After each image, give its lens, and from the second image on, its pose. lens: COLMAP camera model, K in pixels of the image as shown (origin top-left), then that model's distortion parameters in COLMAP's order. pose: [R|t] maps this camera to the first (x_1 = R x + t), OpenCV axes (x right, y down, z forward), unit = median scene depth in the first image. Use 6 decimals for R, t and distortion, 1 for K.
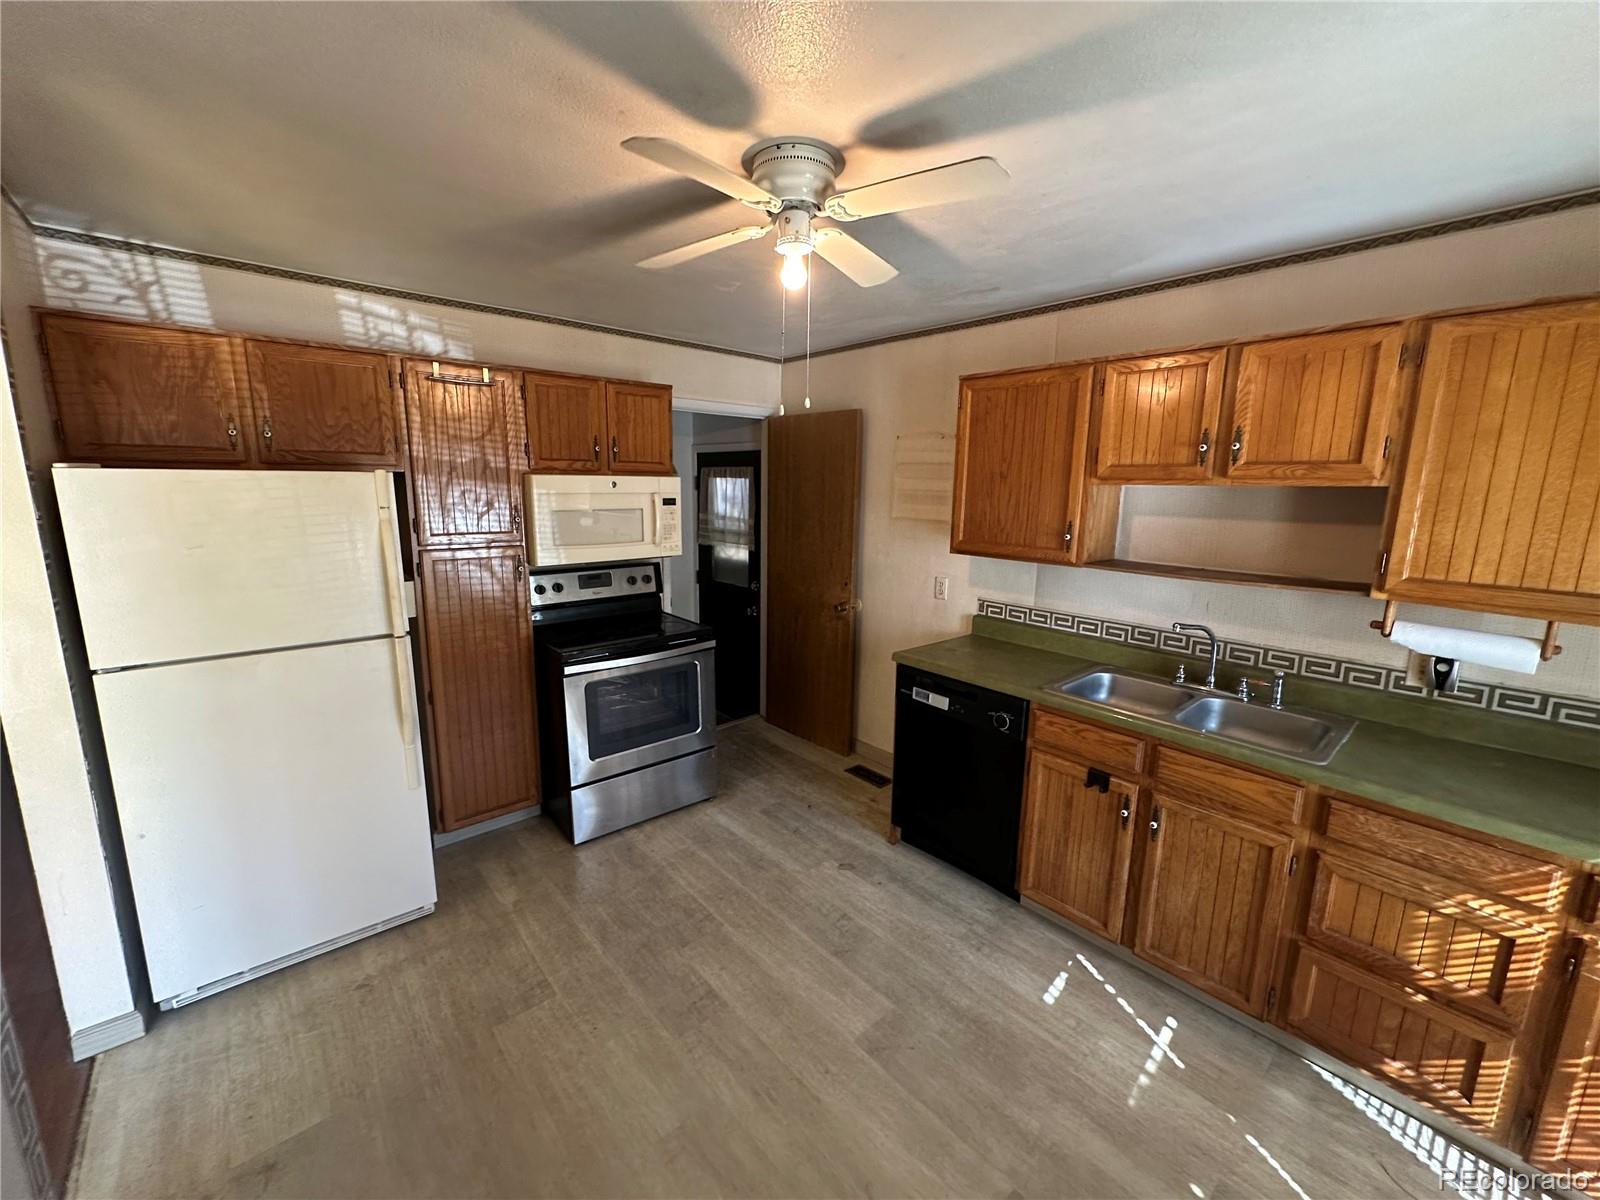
lens RADIAL K [[634.7, 0, 793.3], [0, 634.7, 602.7], [0, 0, 1]] dist [-0.004543, -0.001021]
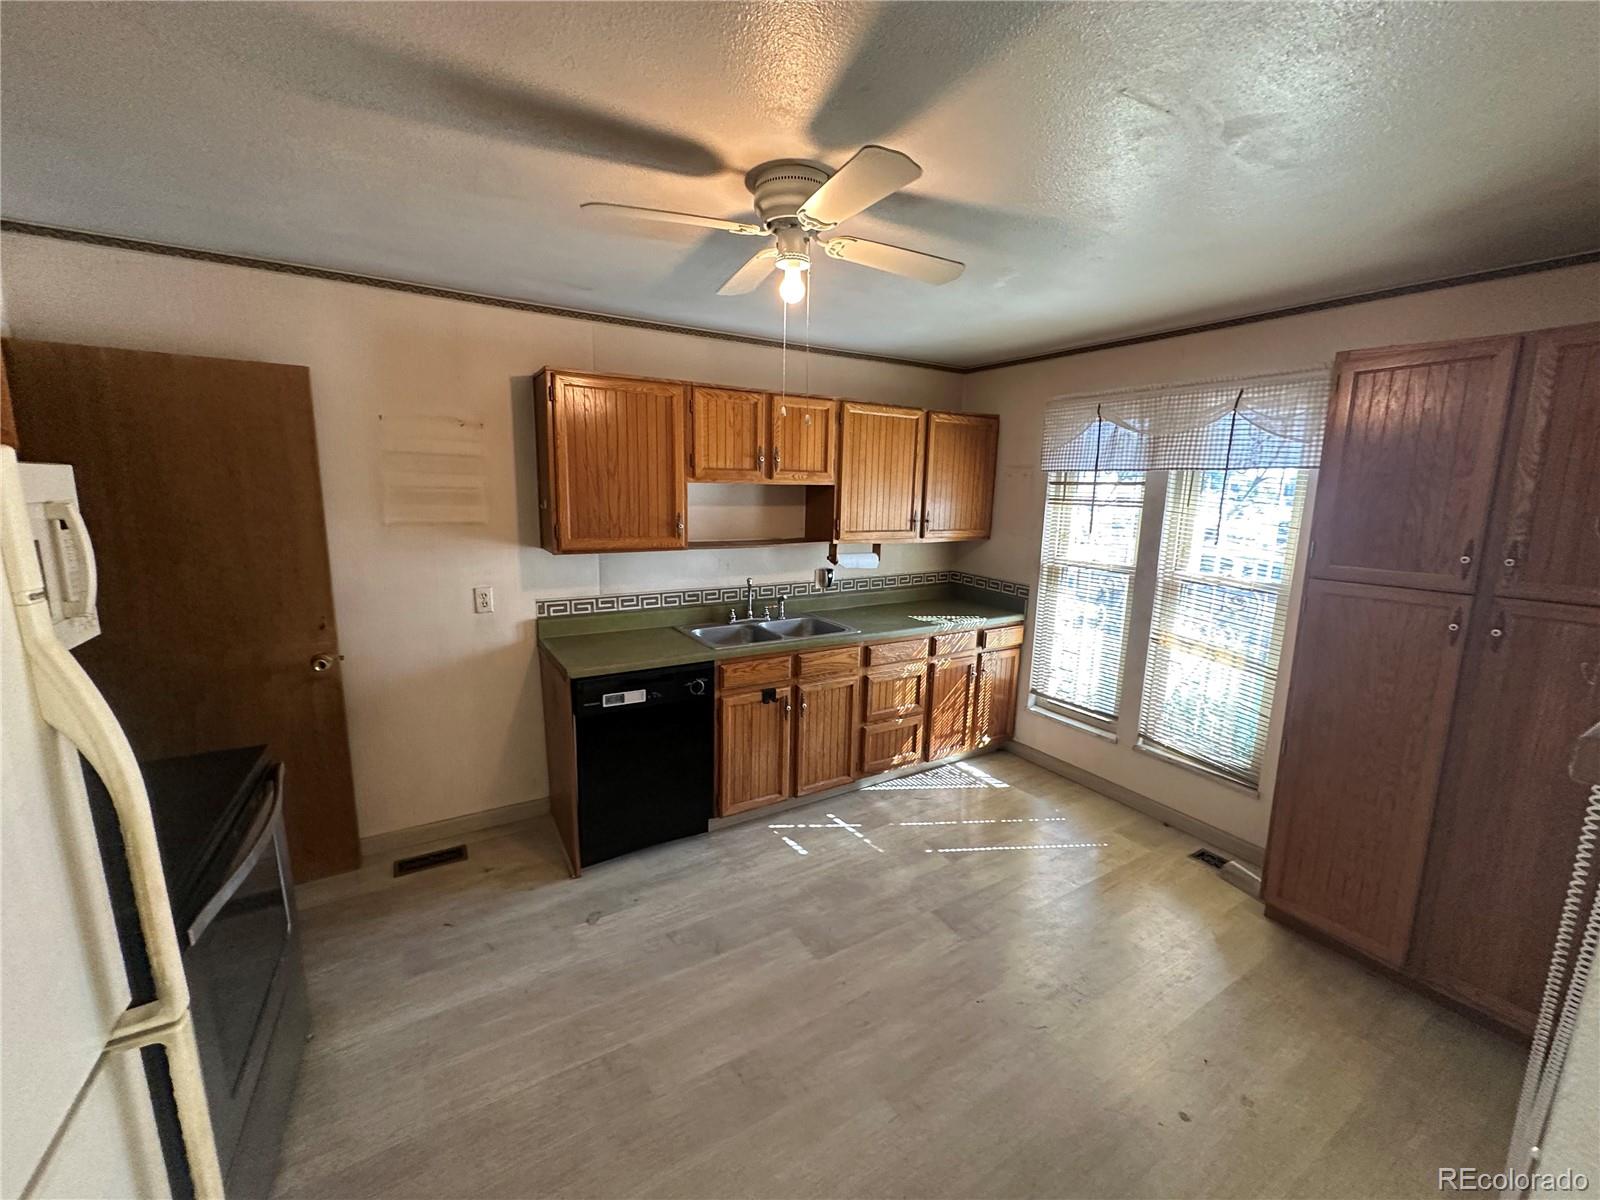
lens RADIAL K [[634.7, 0, 802.1], [0, 634.7, 601.9], [0, 0, 1]] dist [-0.004543, -0.001021]
pose [[0.164684, -0.185582, 0.968730, -0.782413], [0.166436, 0.973285, 0.158161, -0.124076], [-0.972203, 0.135185, 0.191172, 0.602932]]
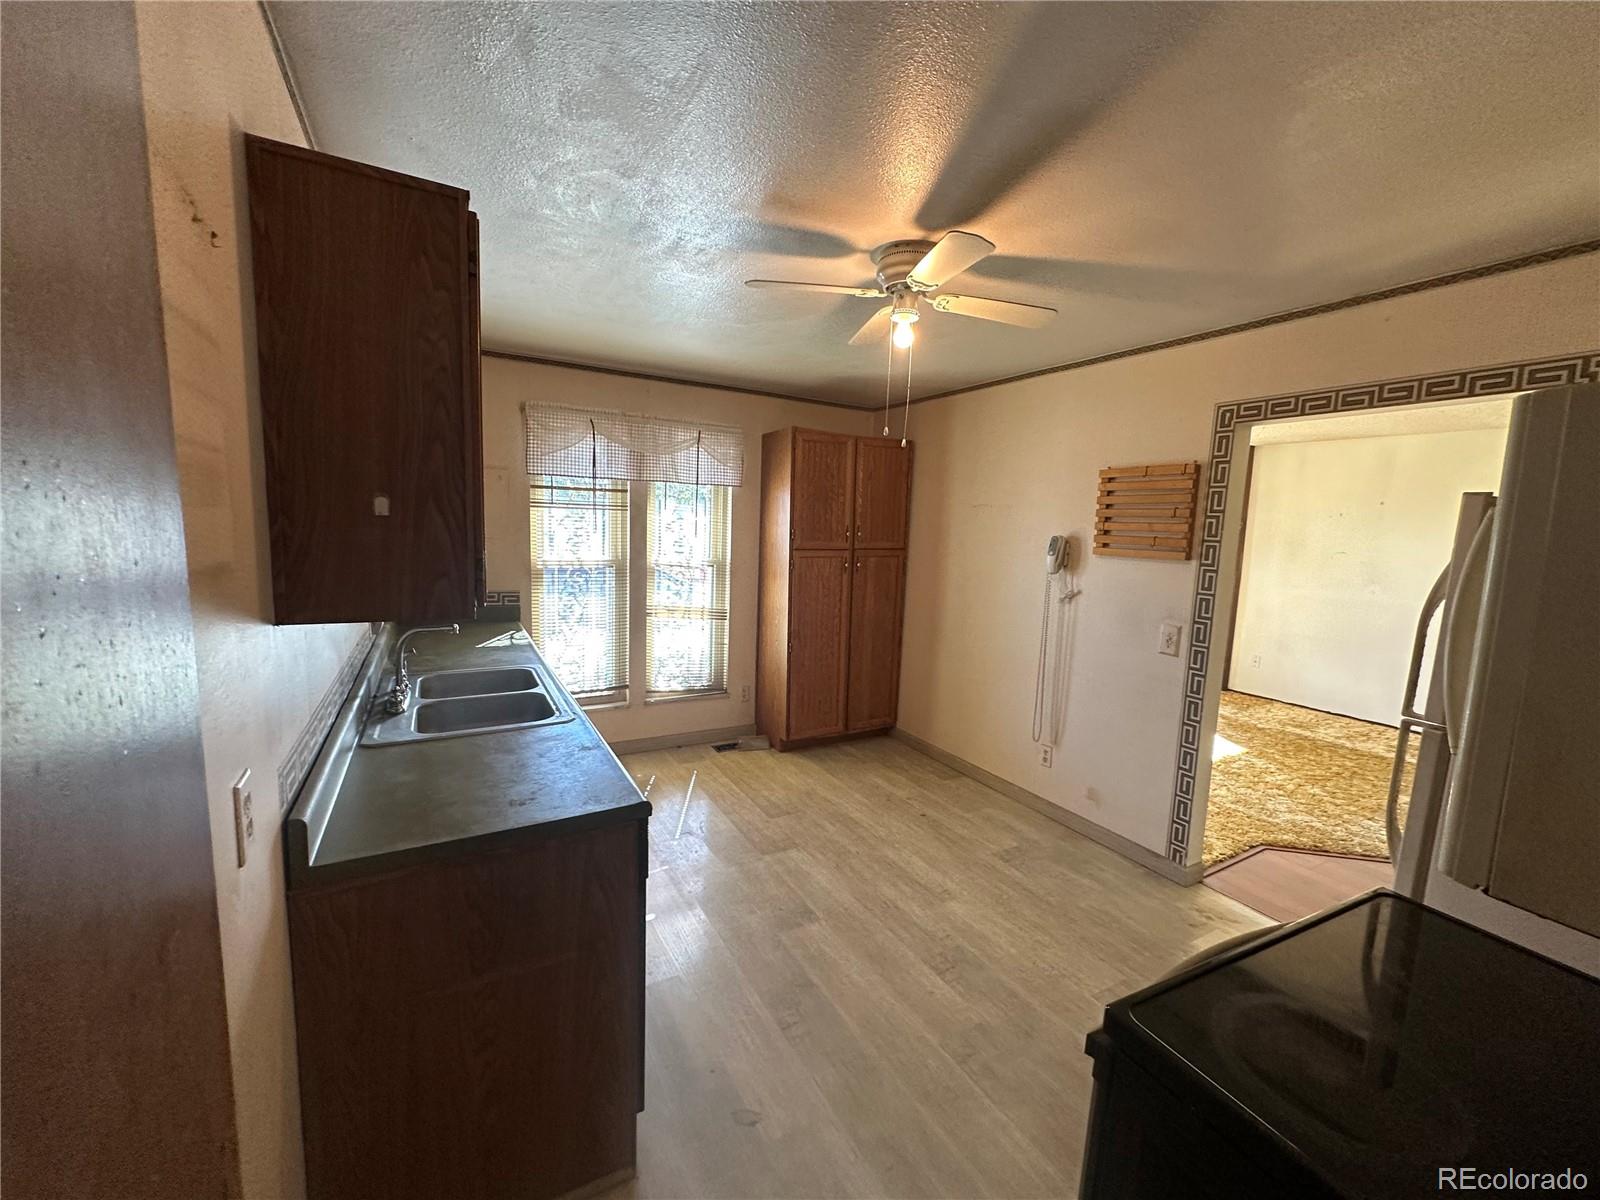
lens RADIAL K [[634.7, 0, 801.6], [0, 634.7, 594.8], [0, 0, 1]] dist [-0.004543, -0.001021]
pose [[-0.978684, -0.069094, 0.193399, -0.060240], [-0.008469, 0.954483, 0.298144, -0.283034], [-0.205196, 0.290151, -0.934723, 1.716448]]
